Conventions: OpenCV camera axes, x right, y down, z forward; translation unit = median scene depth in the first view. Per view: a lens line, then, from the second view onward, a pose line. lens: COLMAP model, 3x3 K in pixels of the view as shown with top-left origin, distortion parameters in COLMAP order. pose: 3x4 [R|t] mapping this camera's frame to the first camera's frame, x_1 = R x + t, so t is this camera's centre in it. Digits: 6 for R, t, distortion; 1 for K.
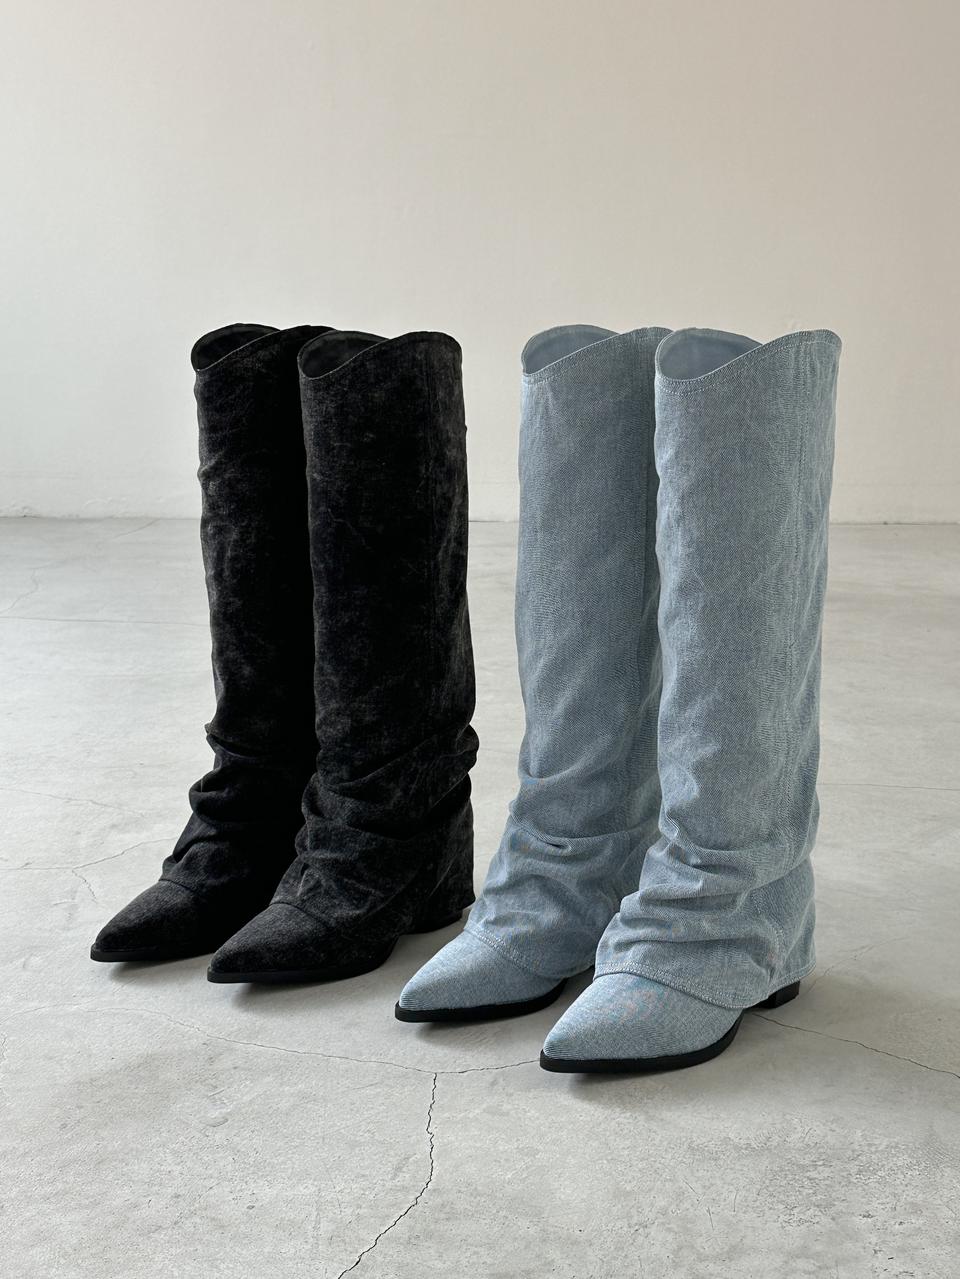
lens RADIAL K [[1541.4, 0, 479.3], [0, 1541.4, 642.3], [0, 0, 1]] dist [0.007467, 0.000000]
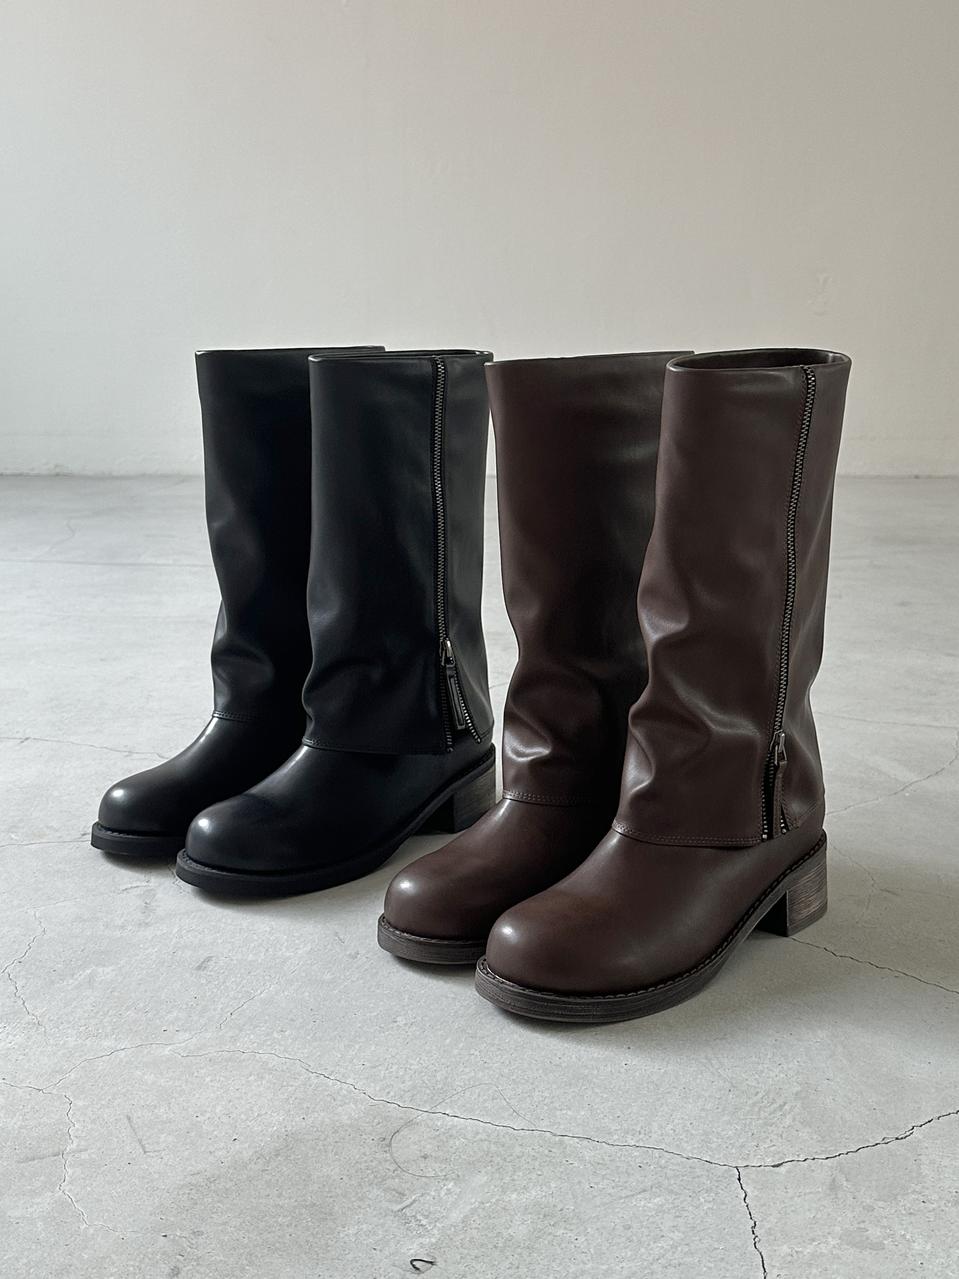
lens RADIAL K [[1257.2, 0, 480.2], [0, 1257.2, 635.8], [0, 0, 1]] dist [0.000974, 0.000000]
pose [[0.998915, -0.000255, 0.046574, -0.099652], [-0.000315, 0.999925, 0.012232, 0.027553], [-0.046573, -0.012233, 0.998840, 0.286937]]
